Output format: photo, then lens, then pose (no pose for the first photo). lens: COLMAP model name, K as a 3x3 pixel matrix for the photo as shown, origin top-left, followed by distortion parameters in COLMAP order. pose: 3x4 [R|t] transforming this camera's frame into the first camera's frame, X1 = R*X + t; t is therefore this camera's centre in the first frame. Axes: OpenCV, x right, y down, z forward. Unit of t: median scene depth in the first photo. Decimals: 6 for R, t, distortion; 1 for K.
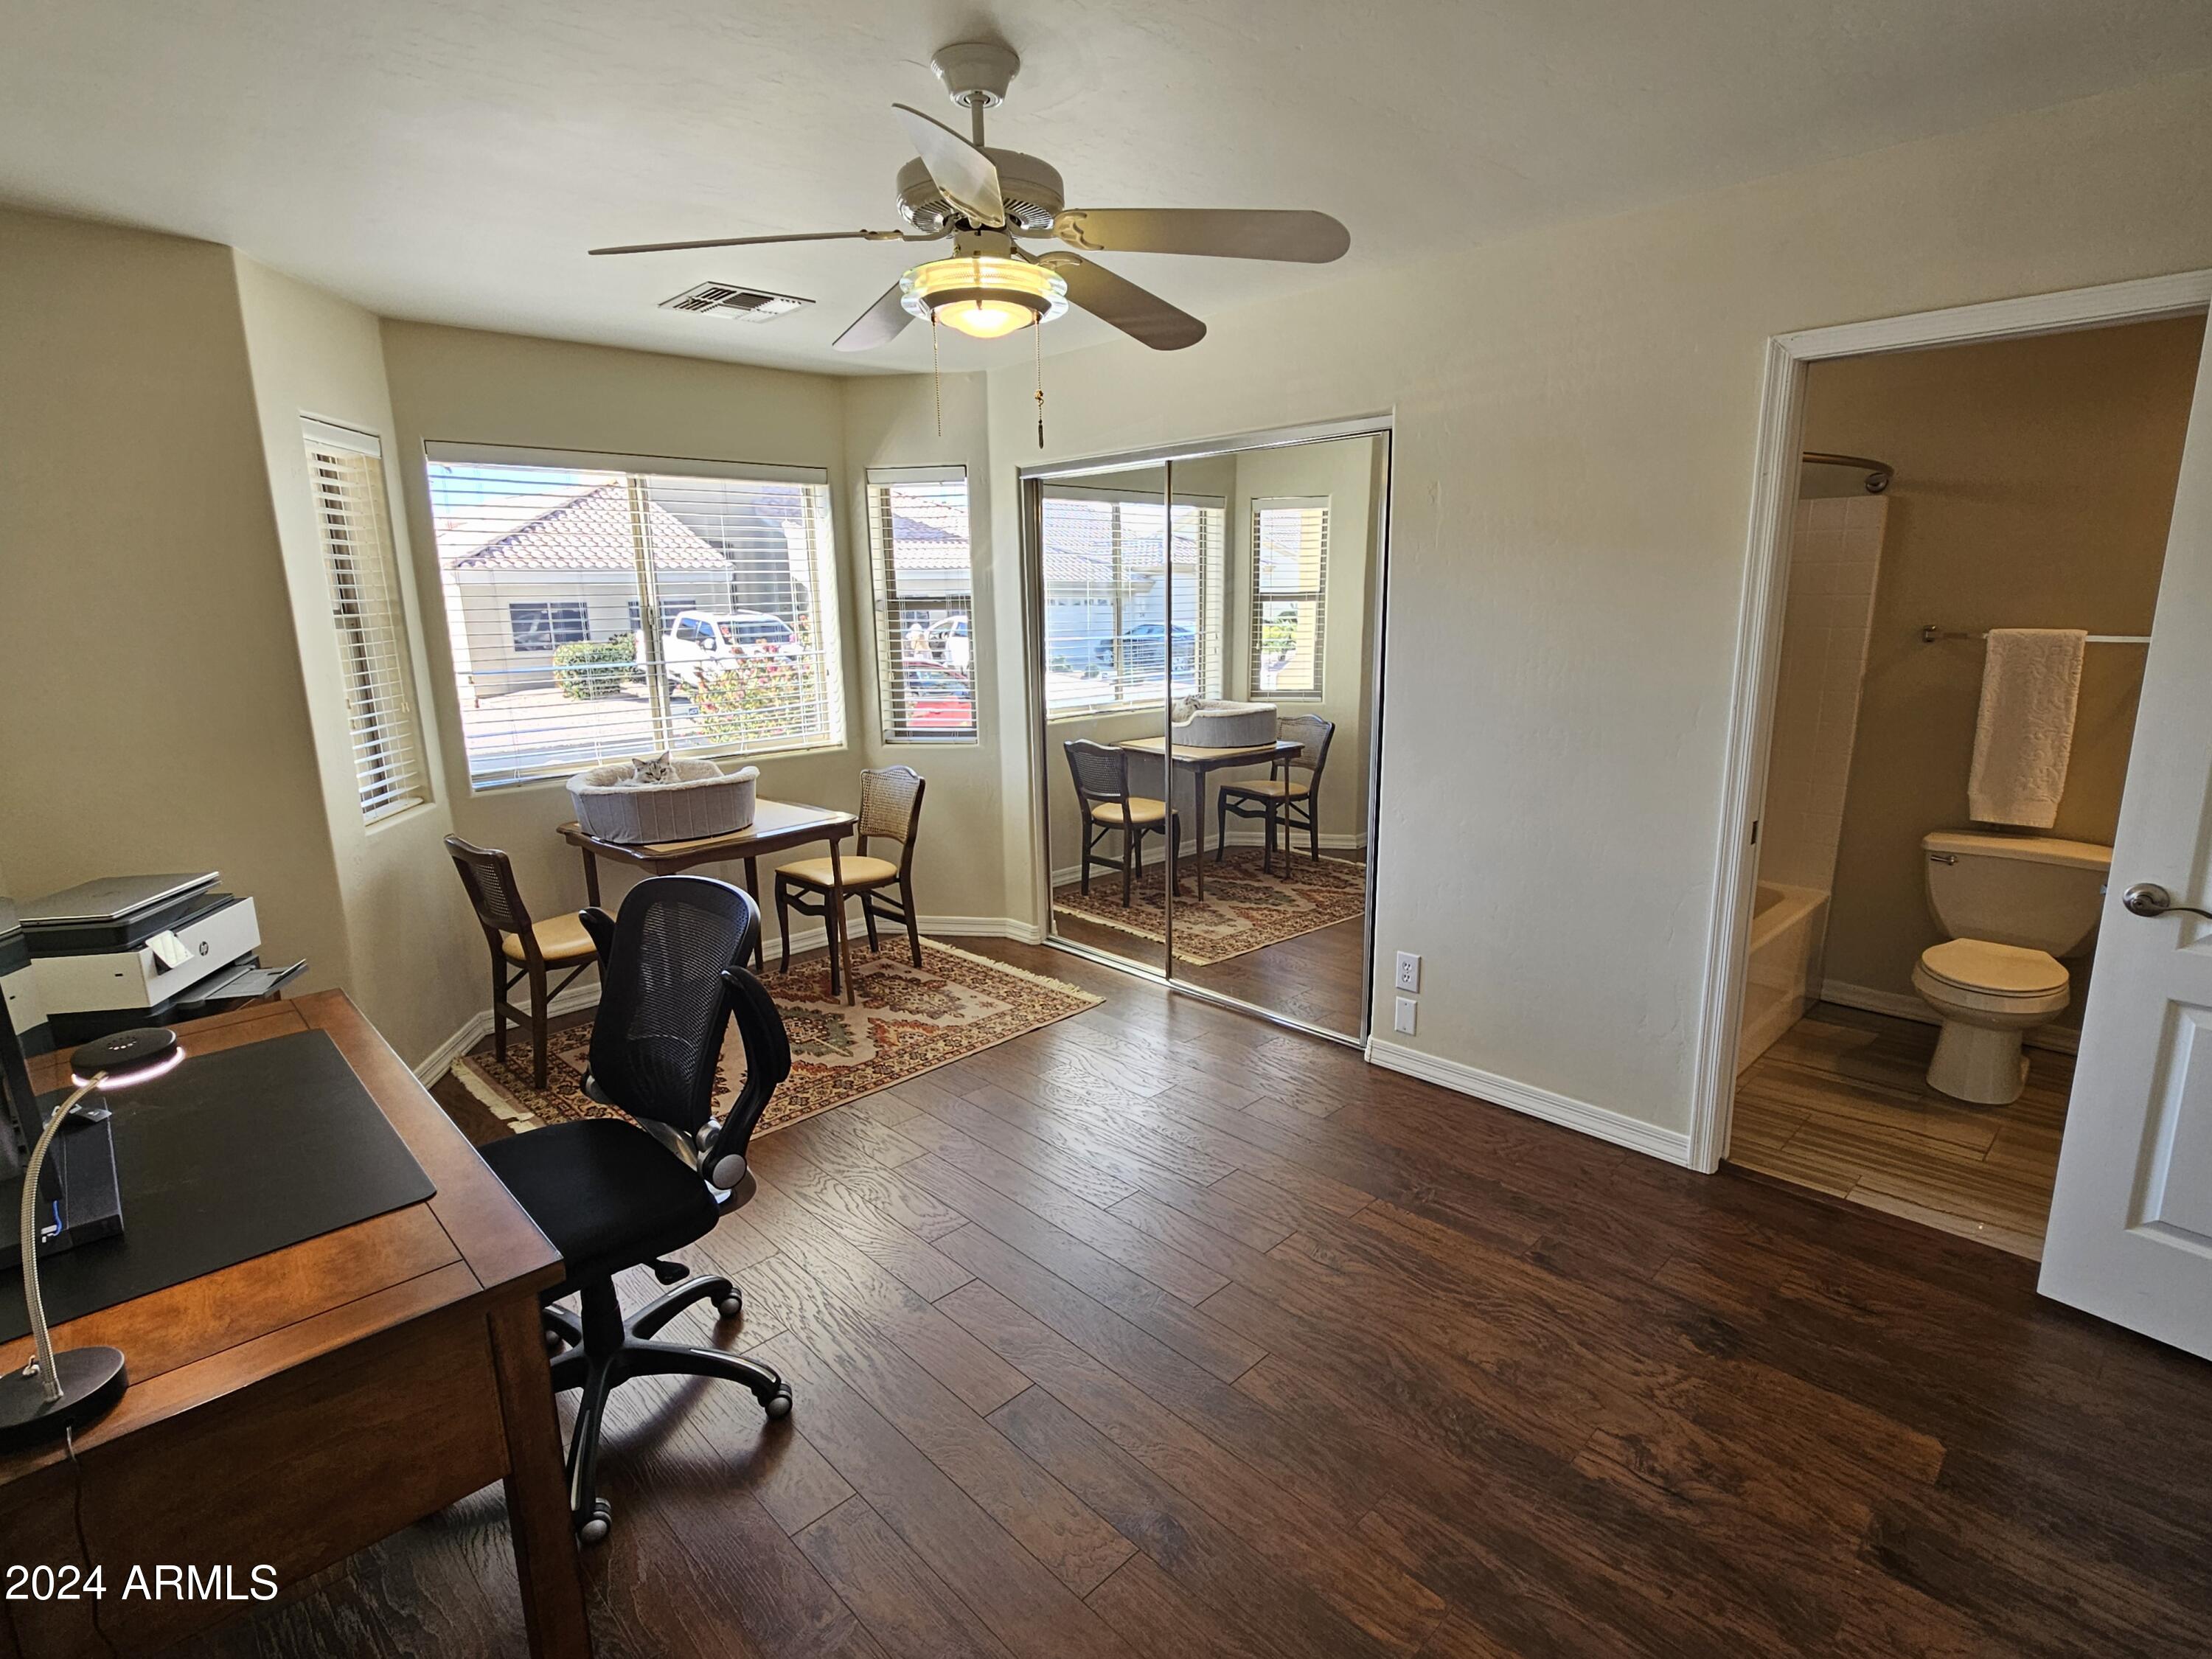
lens RADIAL K [[1109.4, 0, 1106.0], [0, 1109.4, 829.5], [0, 0, 1]] dist [-0.002218, -0.000488]
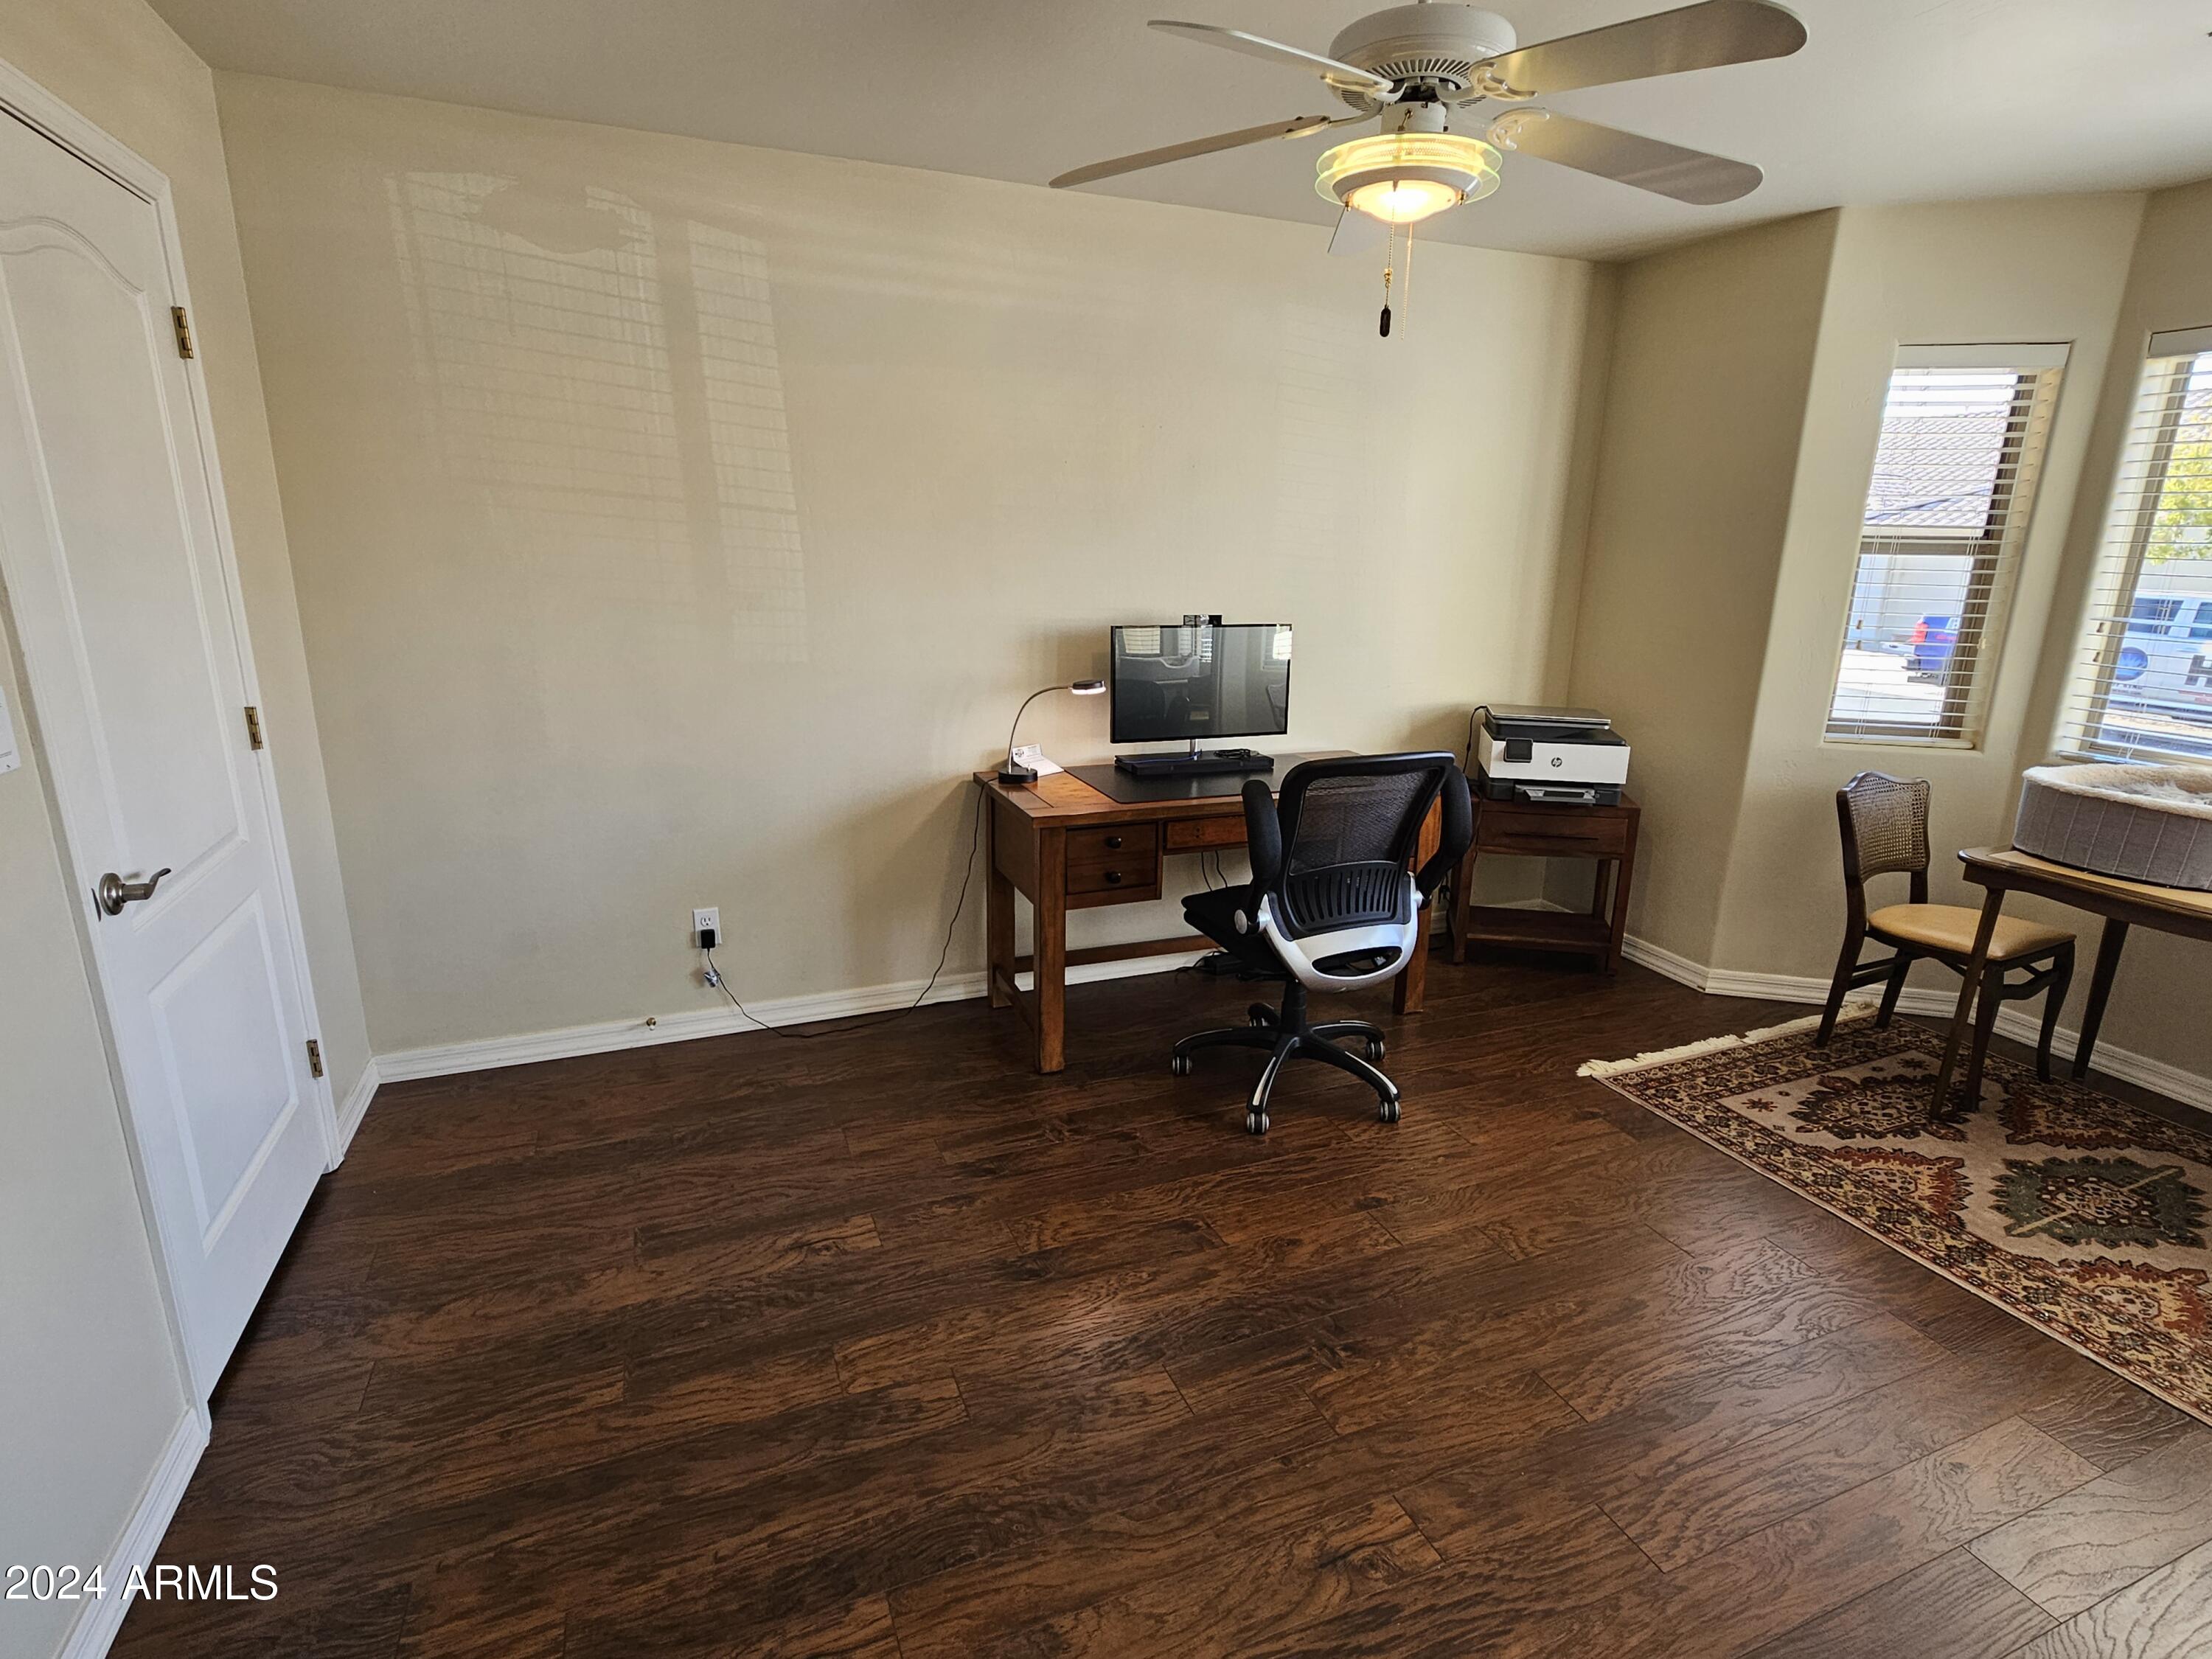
lens RADIAL K [[1109.4, 0, 1106.0], [0, 1109.4, 829.5], [0, 0, 1]] dist [-0.002218, -0.000488]
pose [[-0.380847, 0.249676, -0.890290, 0.946120], [-0.205160, 0.916035, 0.344659, -0.249167], [0.901590, 0.313914, -0.297646, 1.223508]]
